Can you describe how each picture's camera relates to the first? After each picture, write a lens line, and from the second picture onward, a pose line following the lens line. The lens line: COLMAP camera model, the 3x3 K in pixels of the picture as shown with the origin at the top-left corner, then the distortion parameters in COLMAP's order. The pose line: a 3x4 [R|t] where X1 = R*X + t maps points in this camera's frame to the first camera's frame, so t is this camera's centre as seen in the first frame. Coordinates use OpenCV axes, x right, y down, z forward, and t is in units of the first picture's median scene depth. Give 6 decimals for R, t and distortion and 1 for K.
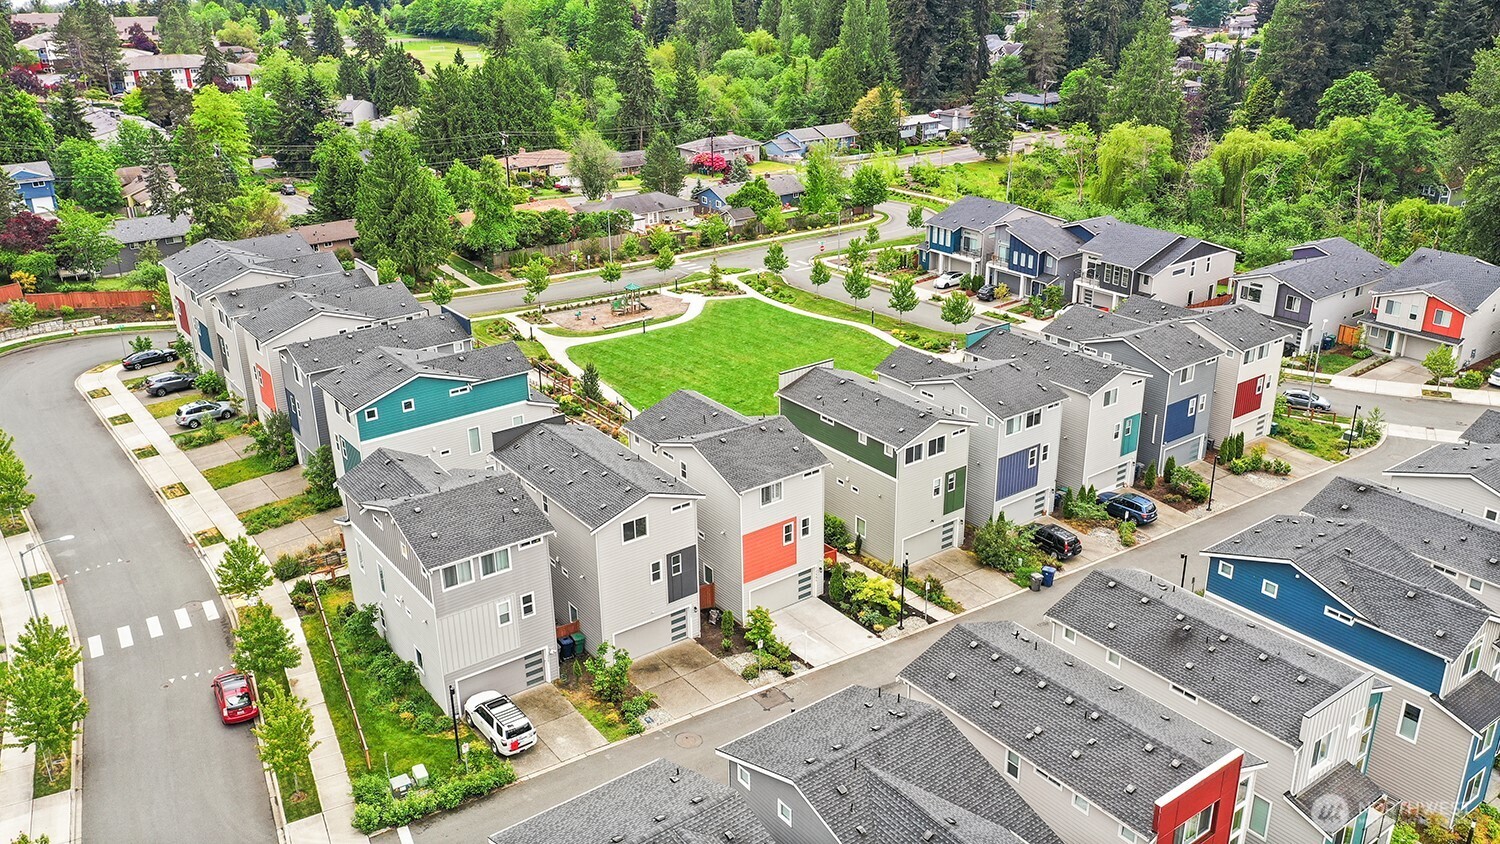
lens RADIAL K [[1224.2, 0, 750.0], [0, 1224.2, 422.0], [0, 0, 1]] dist [0.011861, 0.005190]
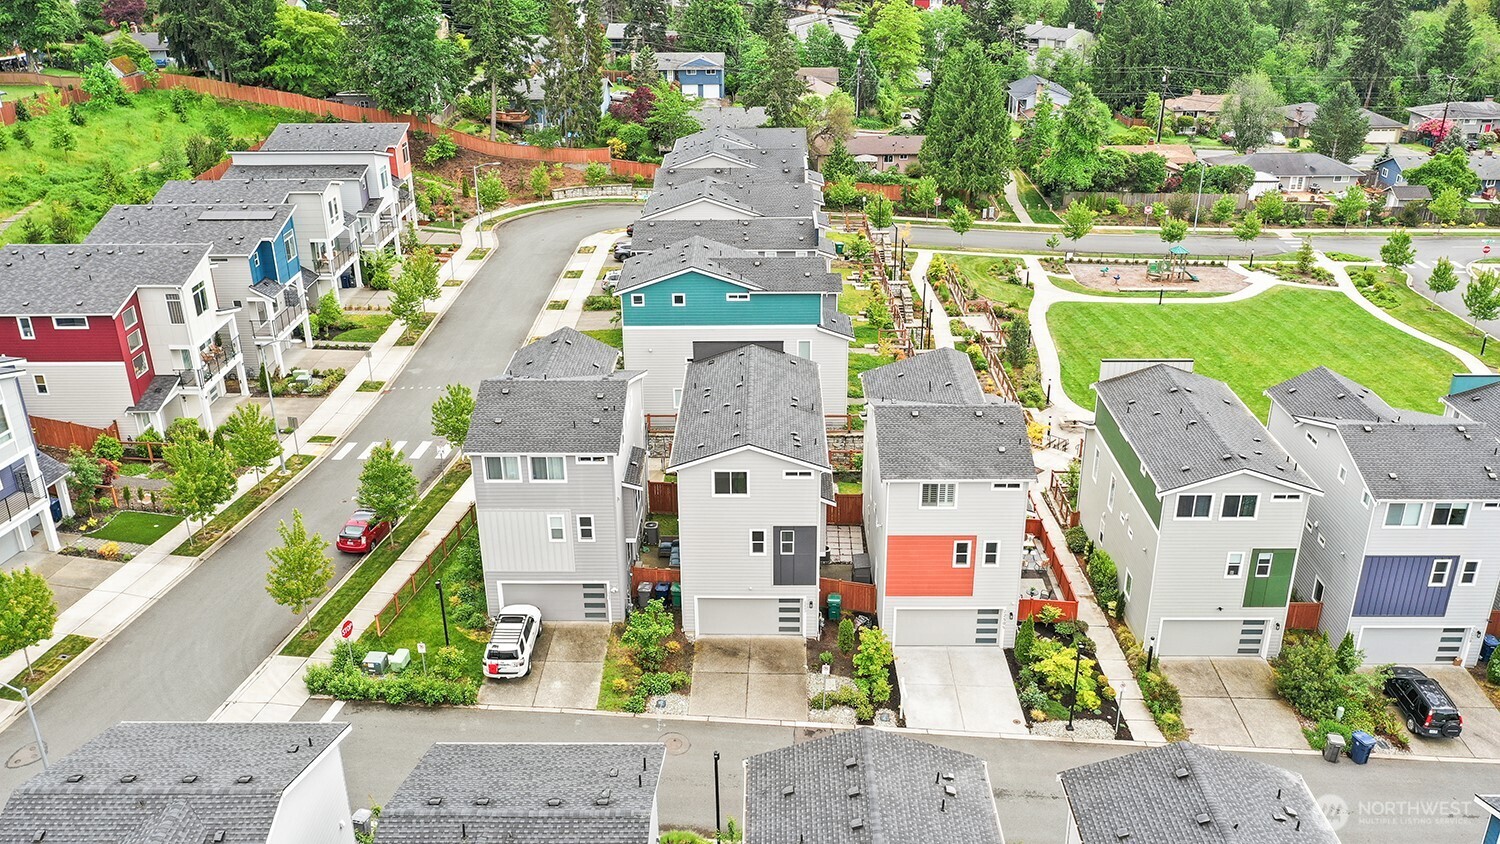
lens RADIAL K [[1224.2, 0, 750.0], [0, 1224.2, 422.0], [0, 0, 1]] dist [0.011861, 0.005190]
pose [[0.792601, 0.251551, -0.555433, 0.280889], [-0.230551, 0.966944, 0.108925, -0.034757], [0.564473, 0.041721, 0.824397, 0.249418]]
